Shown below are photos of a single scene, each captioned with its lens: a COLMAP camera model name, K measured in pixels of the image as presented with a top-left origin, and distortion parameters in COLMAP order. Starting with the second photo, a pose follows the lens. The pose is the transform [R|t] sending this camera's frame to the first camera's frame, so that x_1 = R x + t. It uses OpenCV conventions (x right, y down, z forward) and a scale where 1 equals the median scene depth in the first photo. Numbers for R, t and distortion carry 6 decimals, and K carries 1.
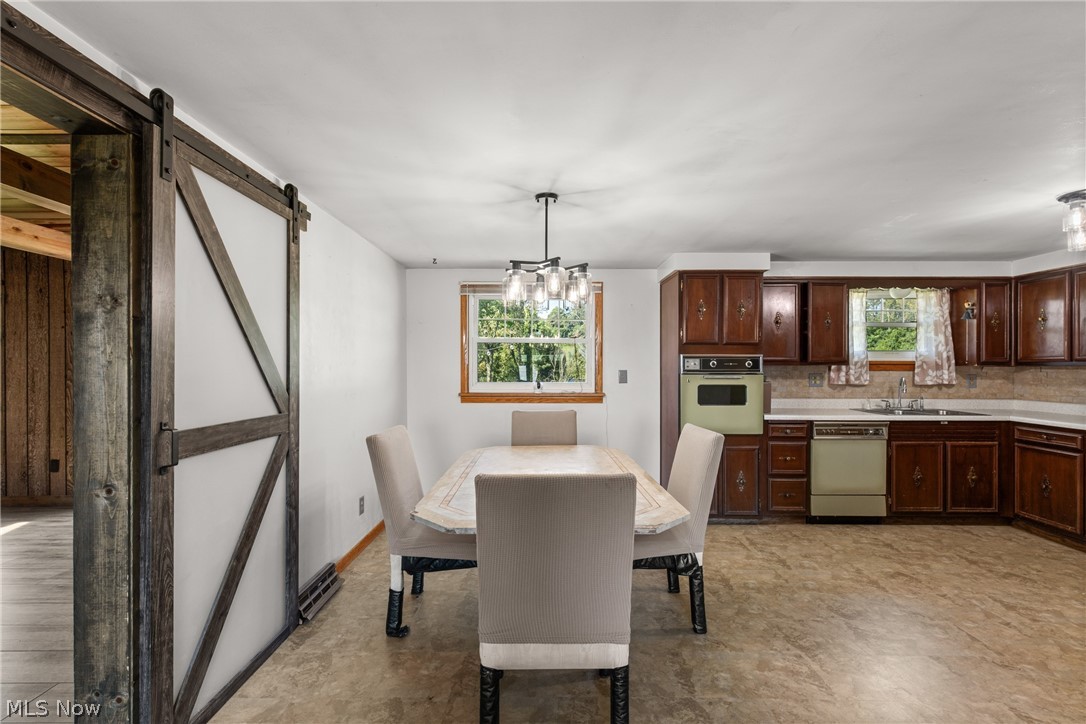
lens RADIAL K [[490.2, 0, 541.3], [0, 490.2, 365.8], [0, 0, 1]] dist [0.007422, -0.000691]
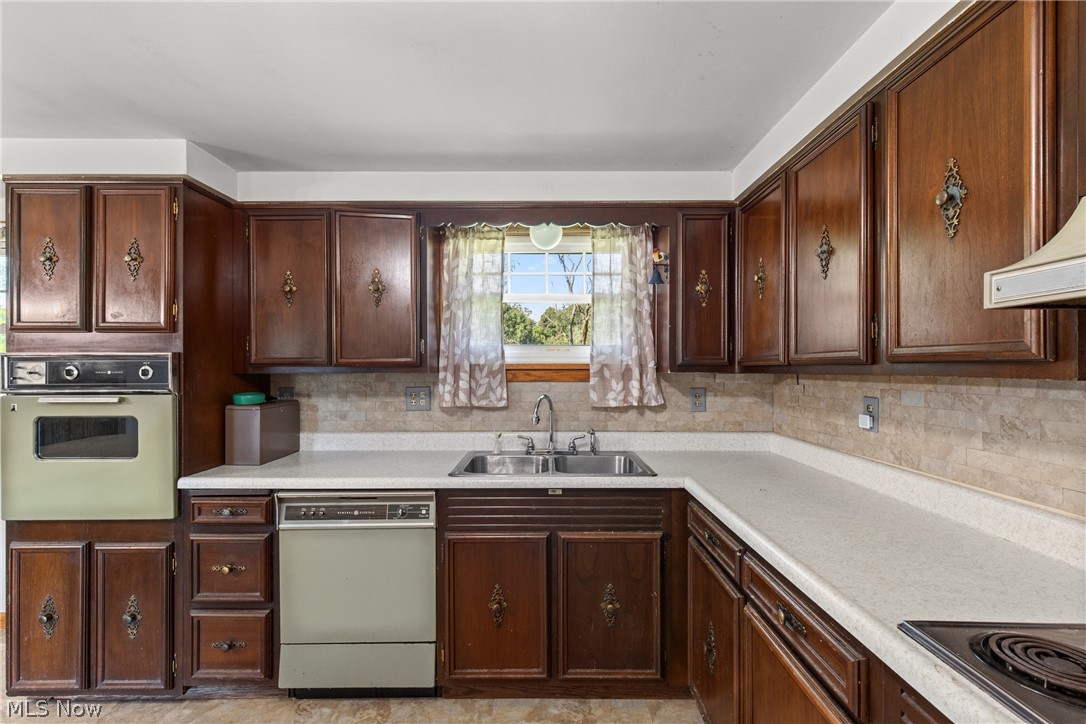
lens RADIAL K [[490.2, 0, 534.3], [0, 490.2, 365.9], [0, 0, 1]] dist [0.007422, -0.000691]
pose [[0.999992, -0.003376, -0.002105, 0.802216], [0.003373, 0.999993, -0.001499, -0.007787], [0.002110, 0.001492, 0.999997, 0.520148]]
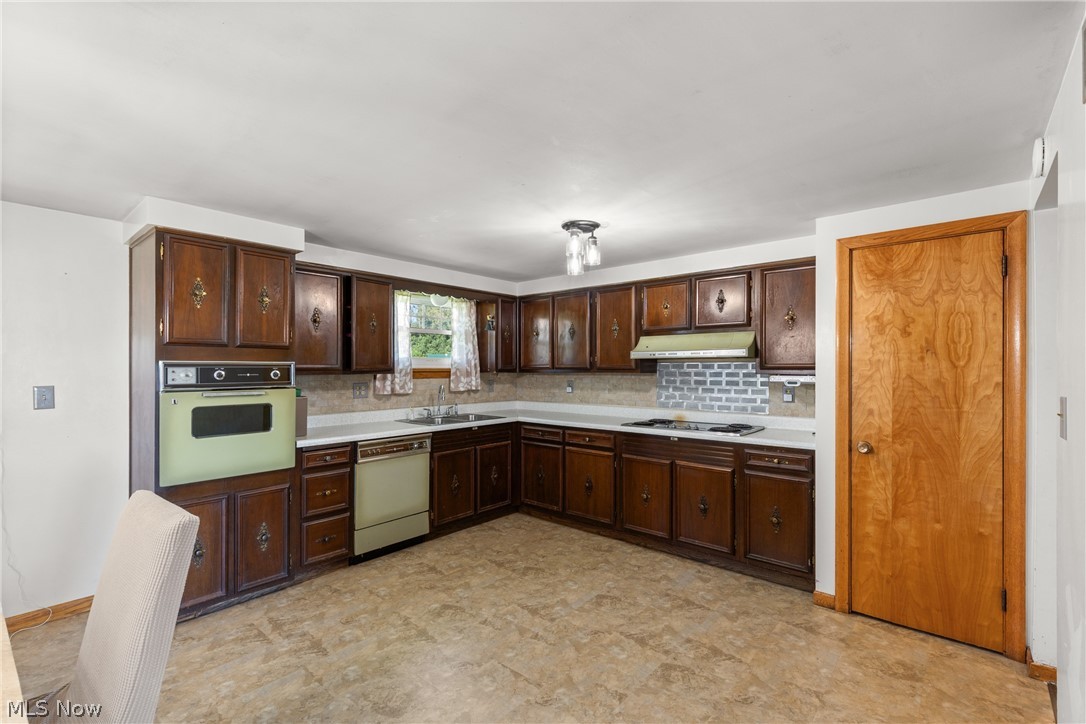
lens RADIAL K [[490.2, 0, 545.2], [0, 490.2, 365.5], [0, 0, 1]] dist [0.007422, -0.000691]
pose [[0.648291, 0.000729, 0.761392, 0.124429], [0.001841, 0.999995, -0.002525, -0.014588], [-0.761390, 0.003039, 0.648287, 0.214491]]
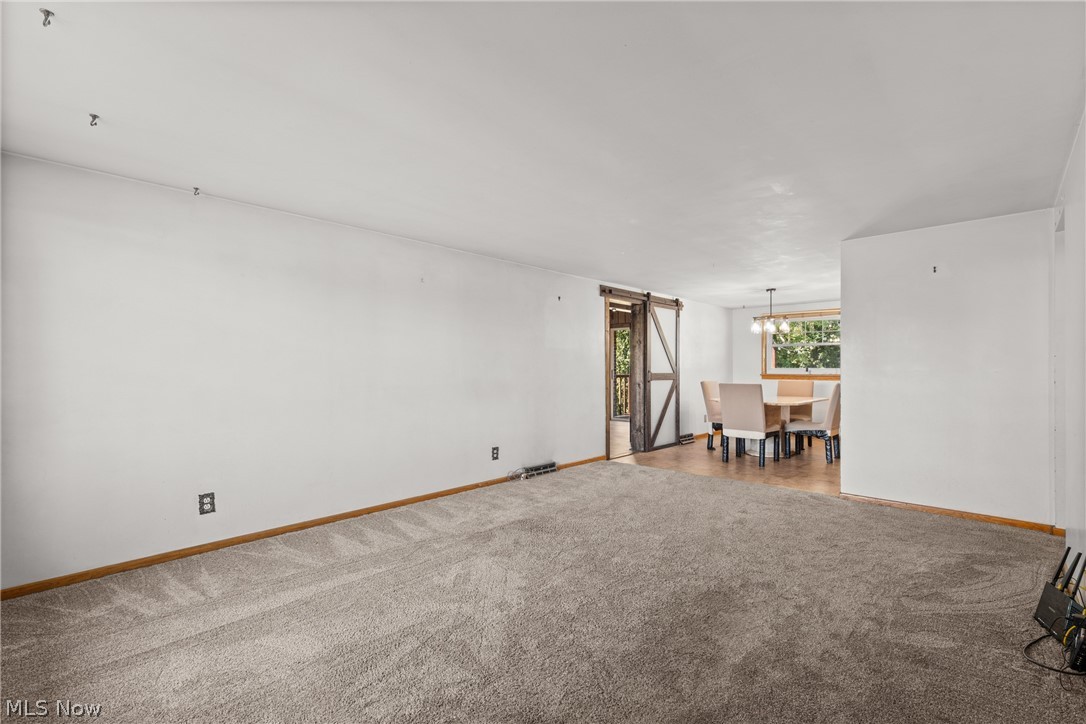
lens RADIAL K [[490.2, 0, 539.1], [0, 490.2, 366.9], [0, 0, 1]] dist [0.007422, -0.000691]
pose [[0.731582, 0.000067, -0.681754, 0.878821], [0.000059, 1.000000, 0.000162, 0.051695], [0.681754, -0.000159, 0.731582, -1.695236]]
